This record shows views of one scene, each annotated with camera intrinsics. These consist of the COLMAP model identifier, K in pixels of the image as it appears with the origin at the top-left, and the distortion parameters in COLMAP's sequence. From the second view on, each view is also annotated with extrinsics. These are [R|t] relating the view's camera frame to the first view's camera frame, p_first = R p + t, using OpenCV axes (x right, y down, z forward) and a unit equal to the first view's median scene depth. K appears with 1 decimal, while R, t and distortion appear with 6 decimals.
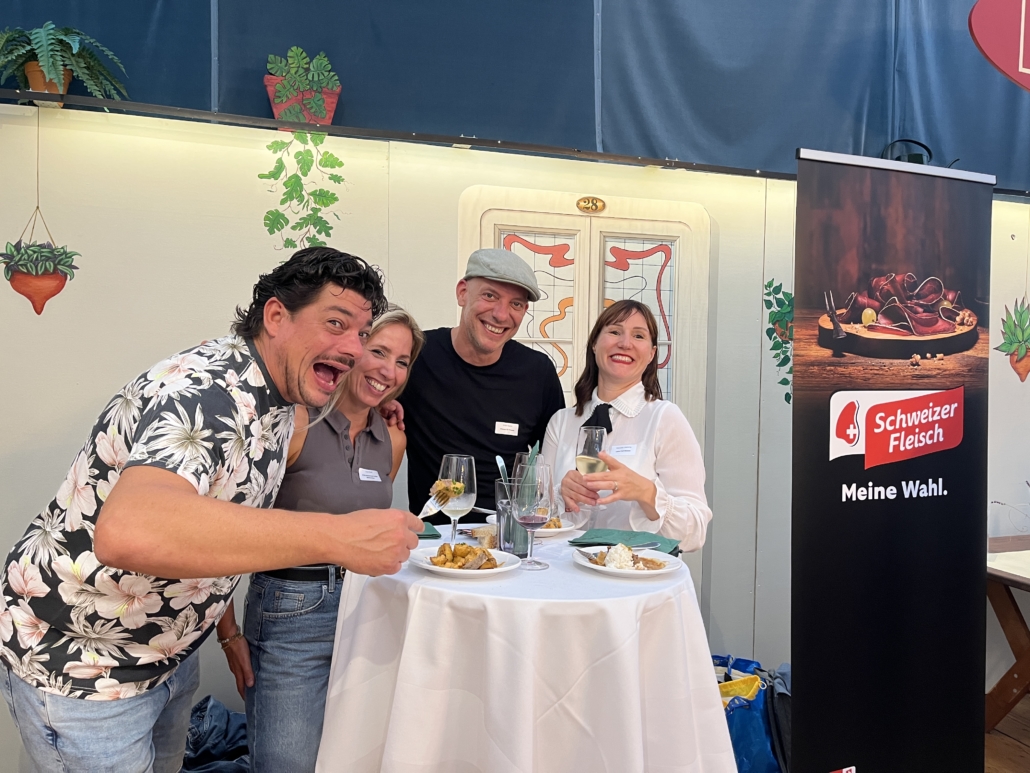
lens RADIAL K [[784.5, 0, 515.0], [0, 784.5, 386.5], [0, 0, 1]] dist [0.067213, 0.002085]
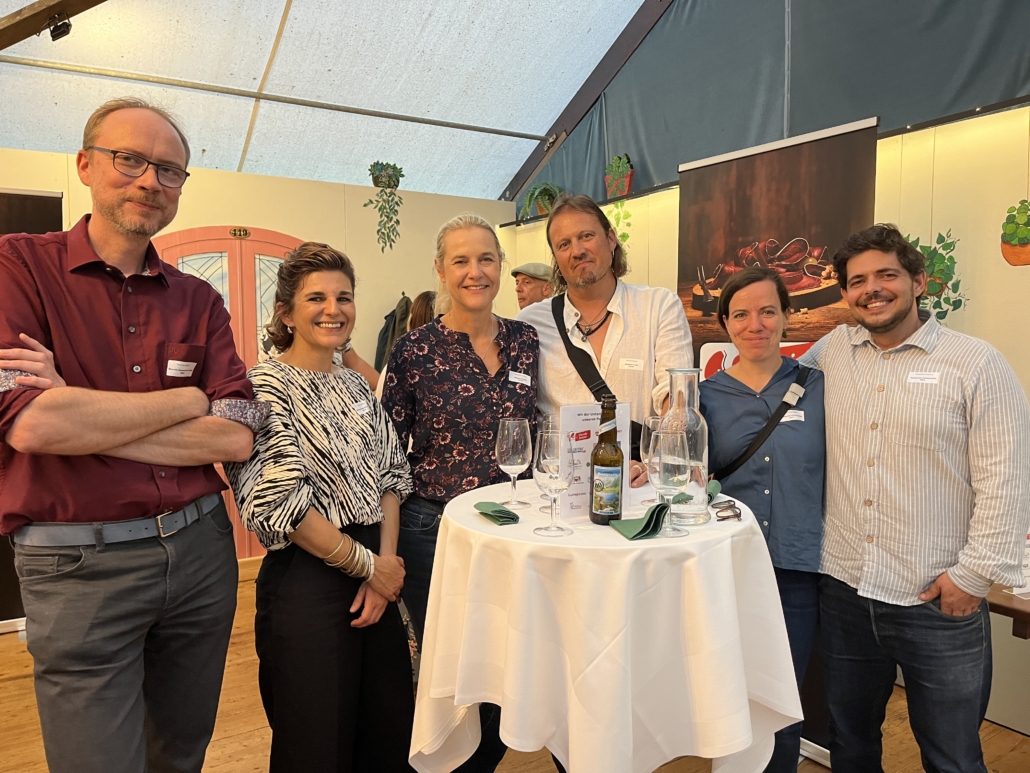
lens RADIAL K [[784.5, 0, 515.0], [0, 784.5, 386.5], [0, 0, 1]] dist [0.067213, 0.002085]
pose [[0.247359, 0.041459, -0.968037, 1.516114], [-0.025227, 0.999021, 0.036340, 0.036503], [0.968595, 0.015431, 0.248163, 0.370491]]
